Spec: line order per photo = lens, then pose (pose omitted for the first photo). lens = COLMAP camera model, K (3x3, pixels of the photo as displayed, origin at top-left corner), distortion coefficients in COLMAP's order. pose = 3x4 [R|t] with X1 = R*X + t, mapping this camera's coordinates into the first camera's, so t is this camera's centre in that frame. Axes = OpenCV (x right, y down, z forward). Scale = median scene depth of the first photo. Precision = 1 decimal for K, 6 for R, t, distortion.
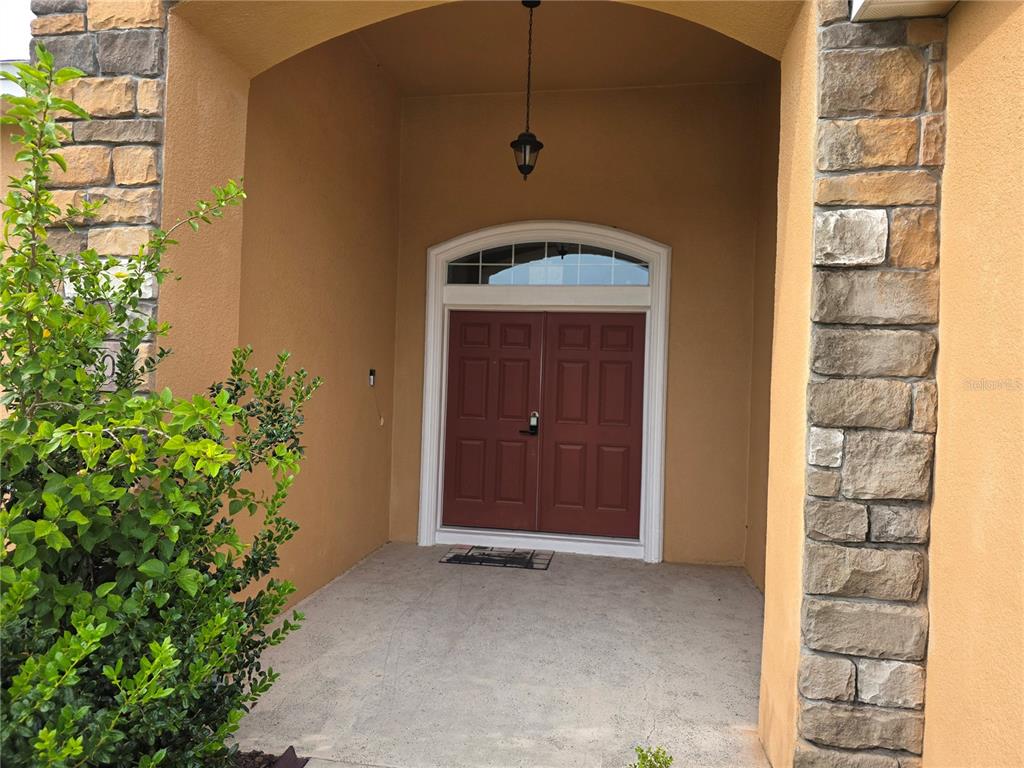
lens RADIAL K [[687.7, 0, 511.9], [0, 687.7, 384.3], [0, 0, 1]] dist [0.047287, -0.051250]
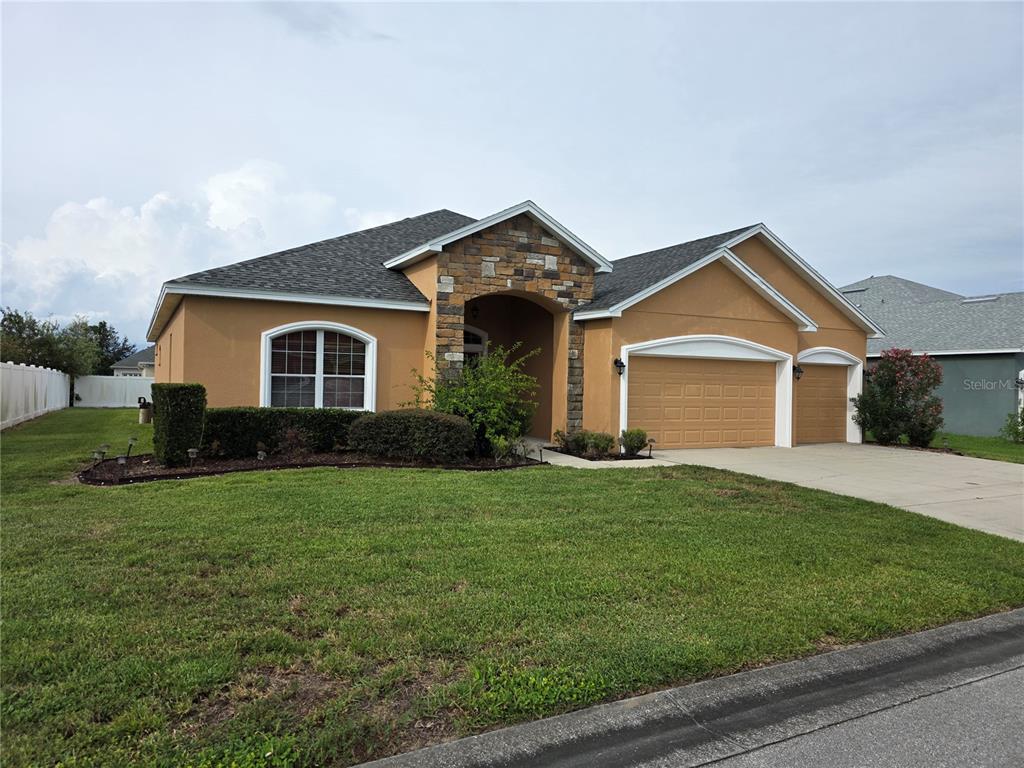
lens RADIAL K [[687.7, 0, 511.3], [0, 687.7, 383.4], [0, 0, 1]] dist [0.047287, -0.051250]
pose [[0.799353, -0.012266, 0.600737, -3.832133], [0.001652, 0.999833, 0.018217, -0.059958], [-0.600860, -0.013569, 0.799239, -3.780930]]
